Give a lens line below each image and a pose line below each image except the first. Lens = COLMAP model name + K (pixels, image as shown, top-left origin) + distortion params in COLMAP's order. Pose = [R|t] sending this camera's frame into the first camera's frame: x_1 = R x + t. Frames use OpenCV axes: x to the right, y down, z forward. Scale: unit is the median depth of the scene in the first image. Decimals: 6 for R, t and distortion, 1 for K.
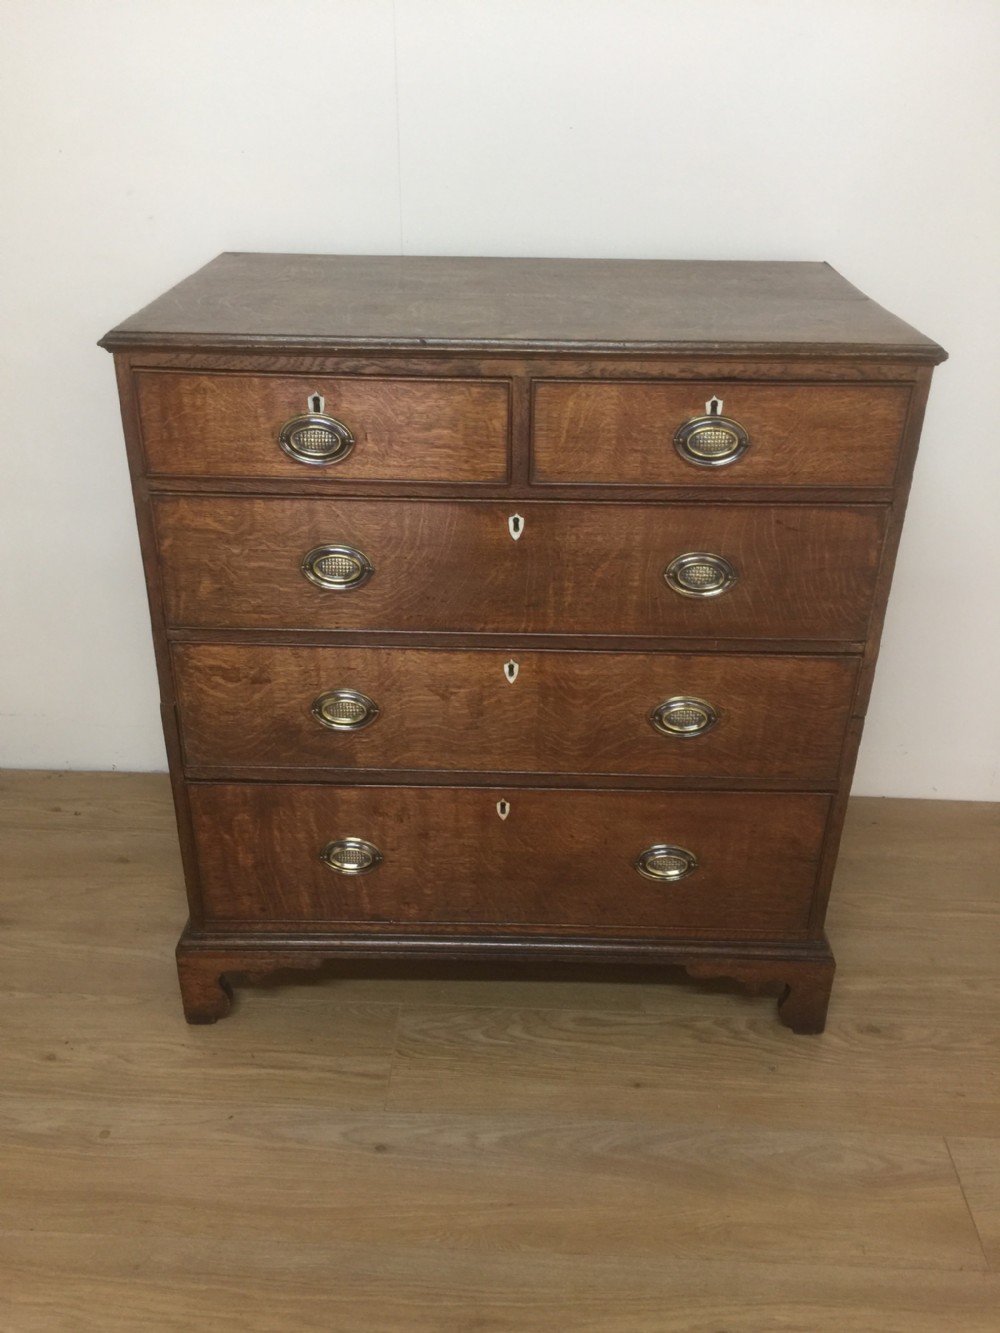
lens RADIAL K [[1144.9, 0, 508.1], [0, 1144.9, 665.5], [0, 0, 1]] dist [0.086325, -0.119898]
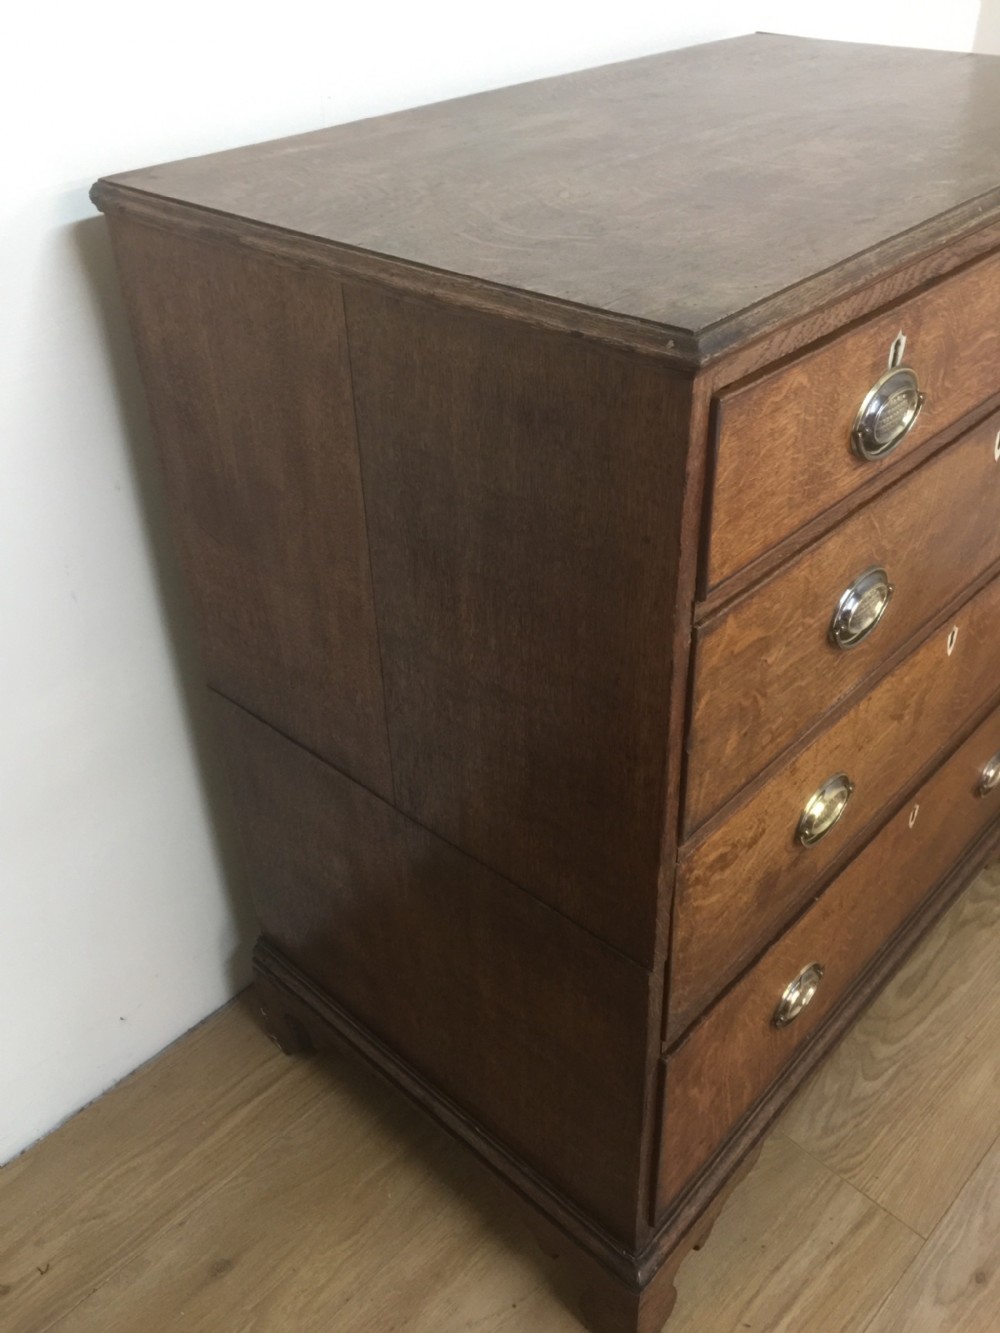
lens RADIAL K [[1144.9, 0, 502.2], [0, 1144.9, 662.8], [0, 0, 1]] dist [0.086325, -0.119898]
pose [[0.673078, -0.454862, 0.583152, -0.623781], [0.387152, 0.888535, 0.246209, -0.273651], [-0.630143, 0.060051, 0.774154, 0.616372]]
